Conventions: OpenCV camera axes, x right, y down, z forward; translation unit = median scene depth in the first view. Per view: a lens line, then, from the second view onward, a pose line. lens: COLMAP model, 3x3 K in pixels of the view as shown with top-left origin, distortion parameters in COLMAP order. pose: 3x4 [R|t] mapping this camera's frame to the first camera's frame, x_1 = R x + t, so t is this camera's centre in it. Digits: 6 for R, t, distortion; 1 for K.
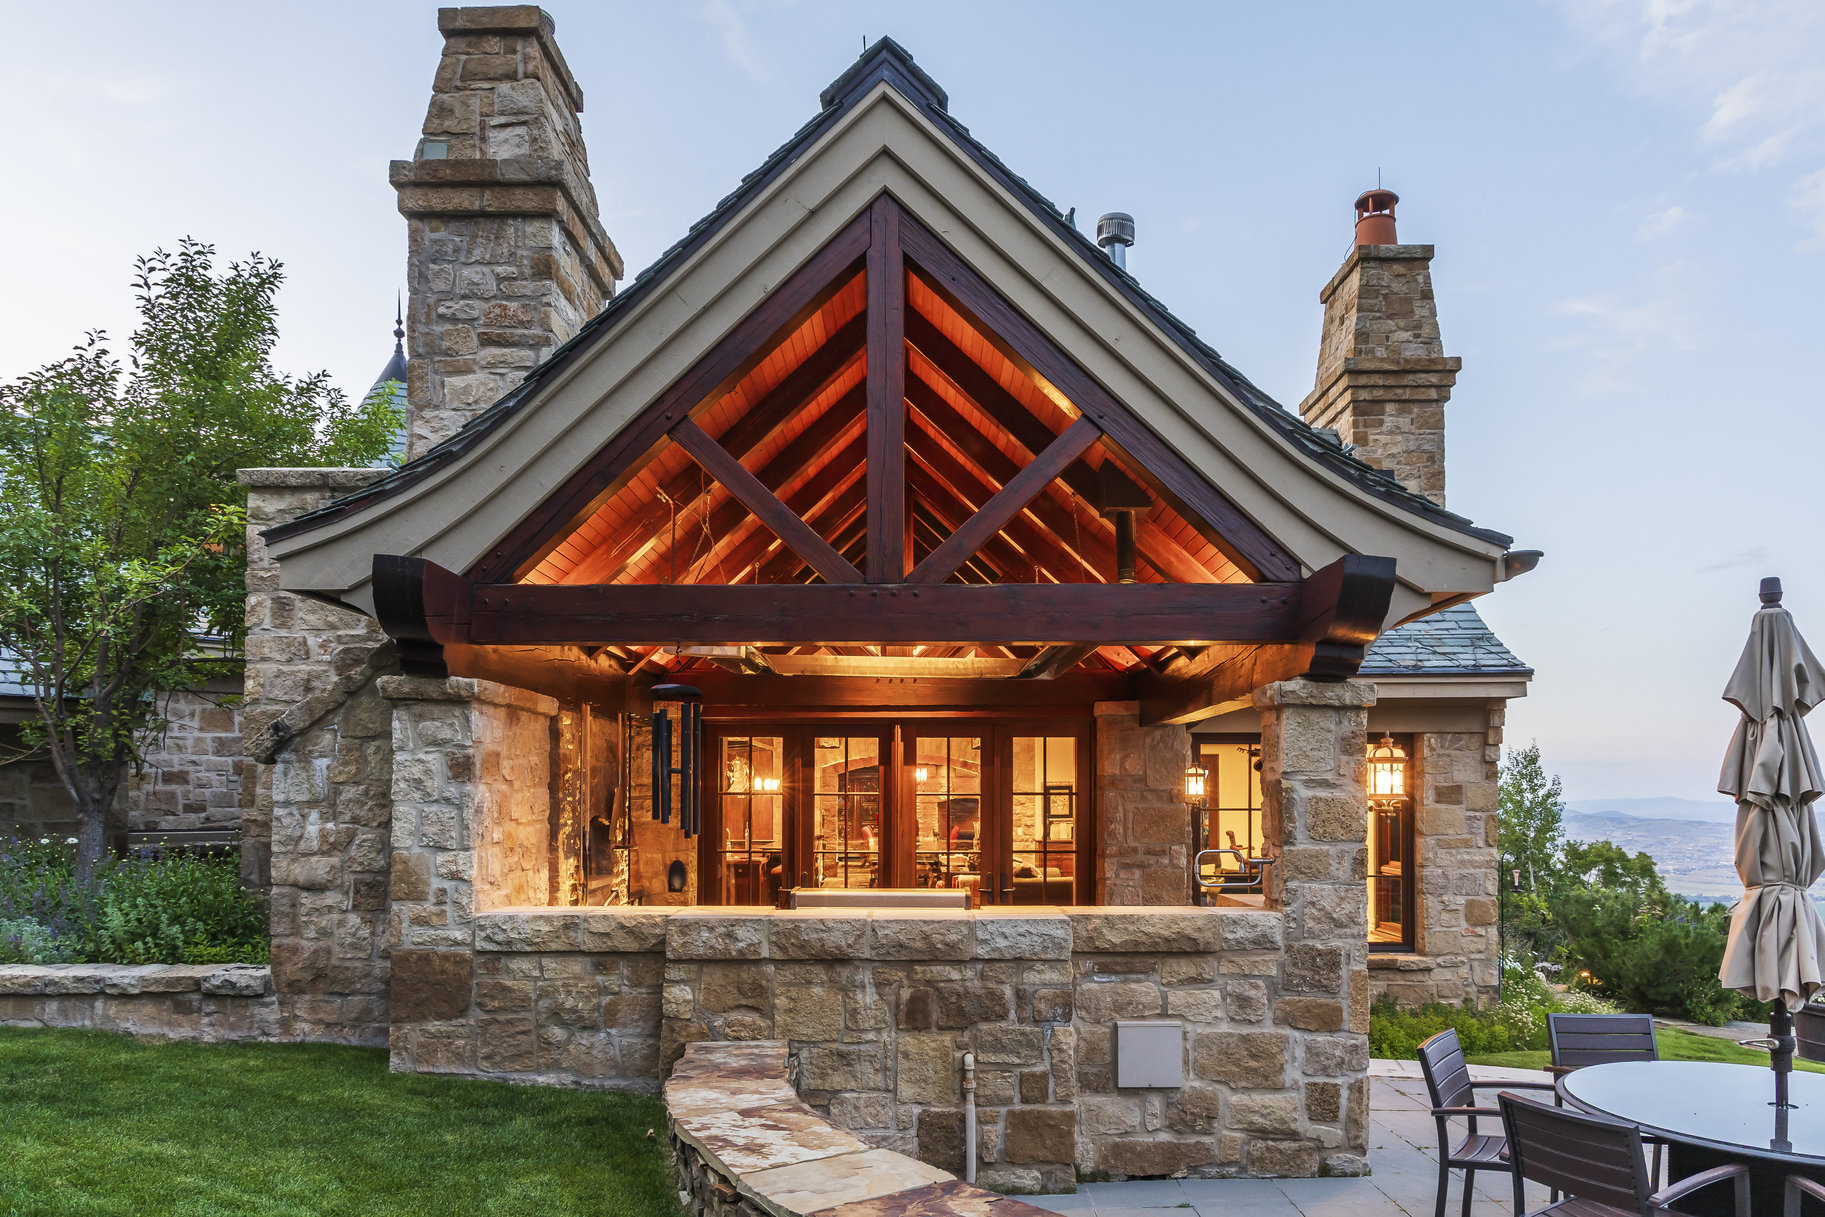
lens RADIAL K [[1266.8, 0, 912.0], [0, 1266.8, 766.1], [0, 0, 1]] dist [0.003119, 0.002103]
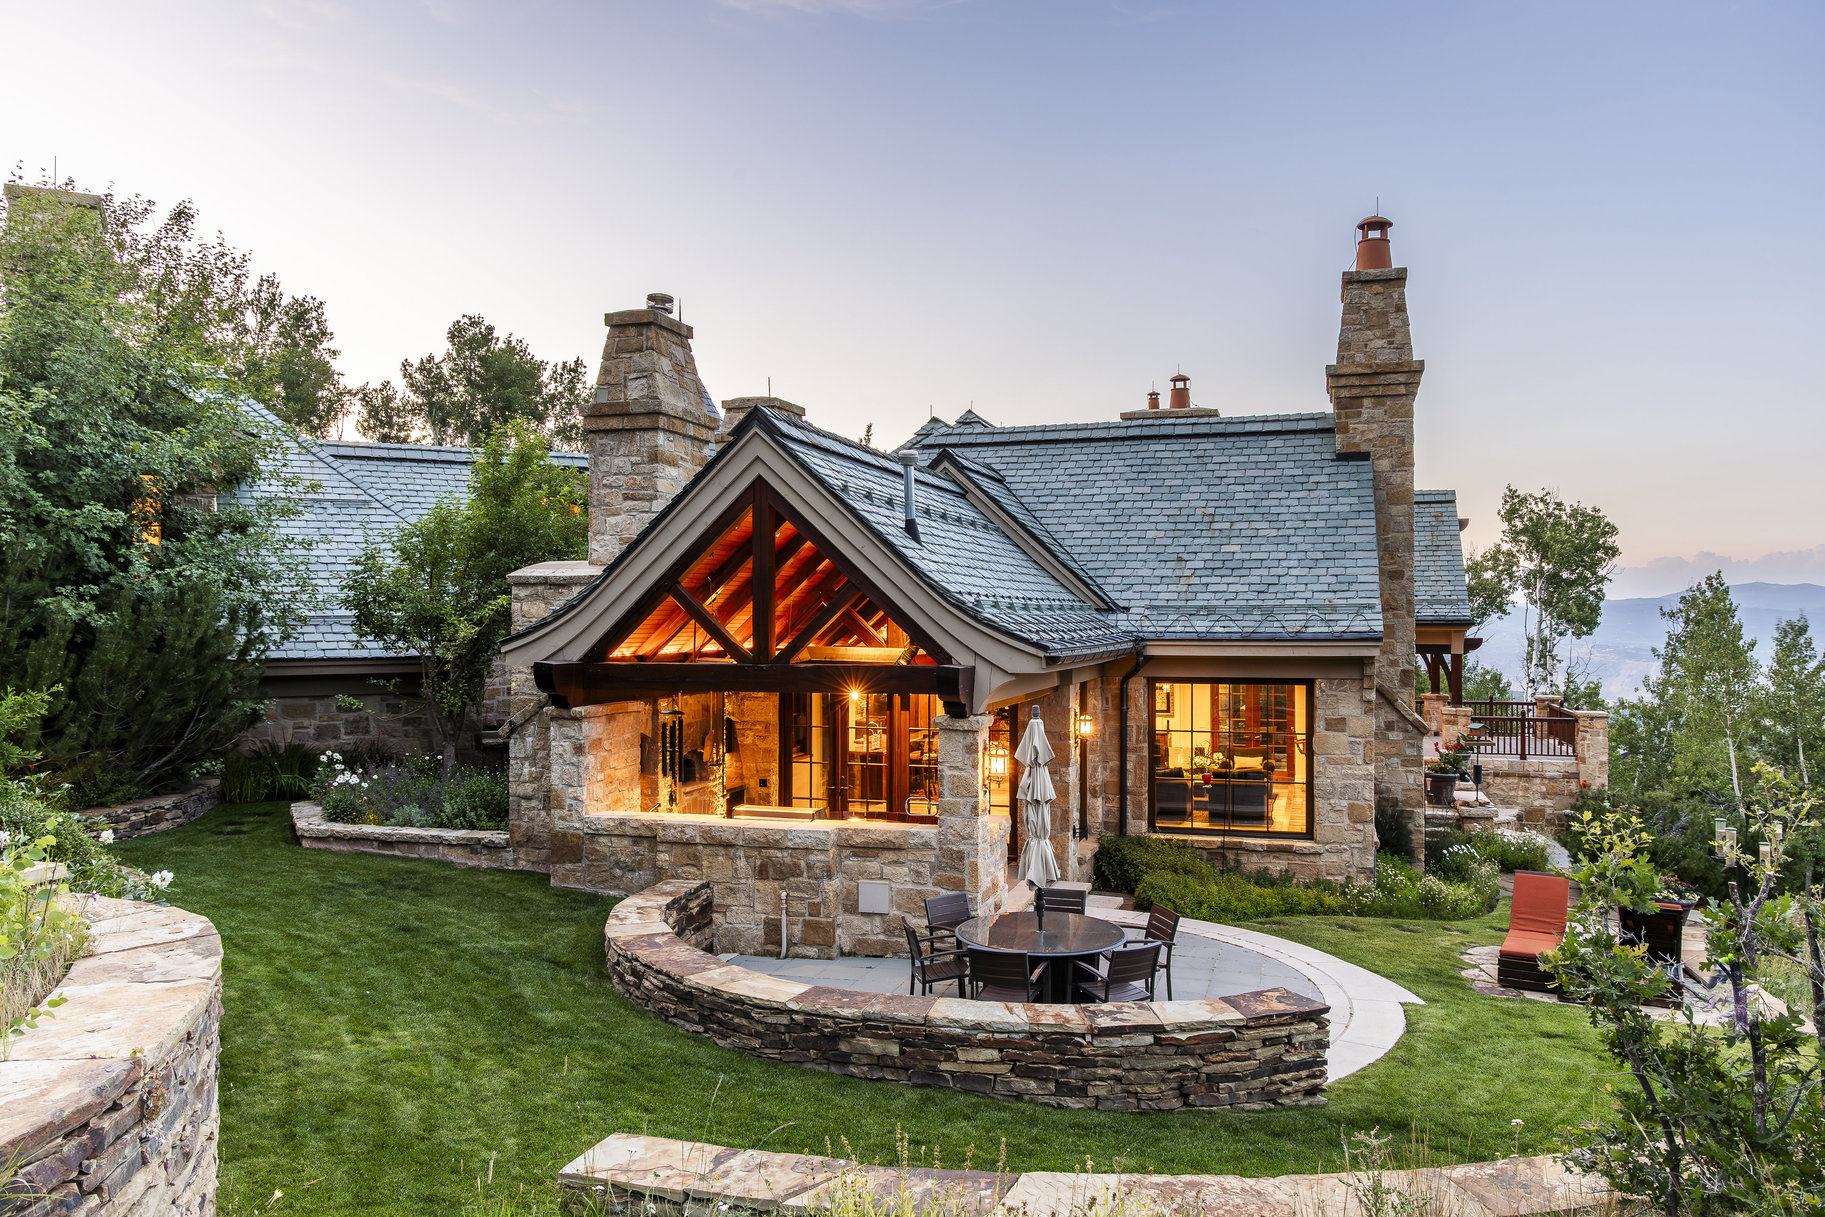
lens RADIAL K [[1315.8, 0, 912.5], [0, 1315.8, 608.5], [0, 0, 1]] dist [0.001857, 0.001318]
pose [[0.960774, -0.004899, -0.277288, 0.794429], [0.008023, 0.999916, 0.010132, -0.248415], [0.277215, -0.011959, 0.960733, -0.977670]]
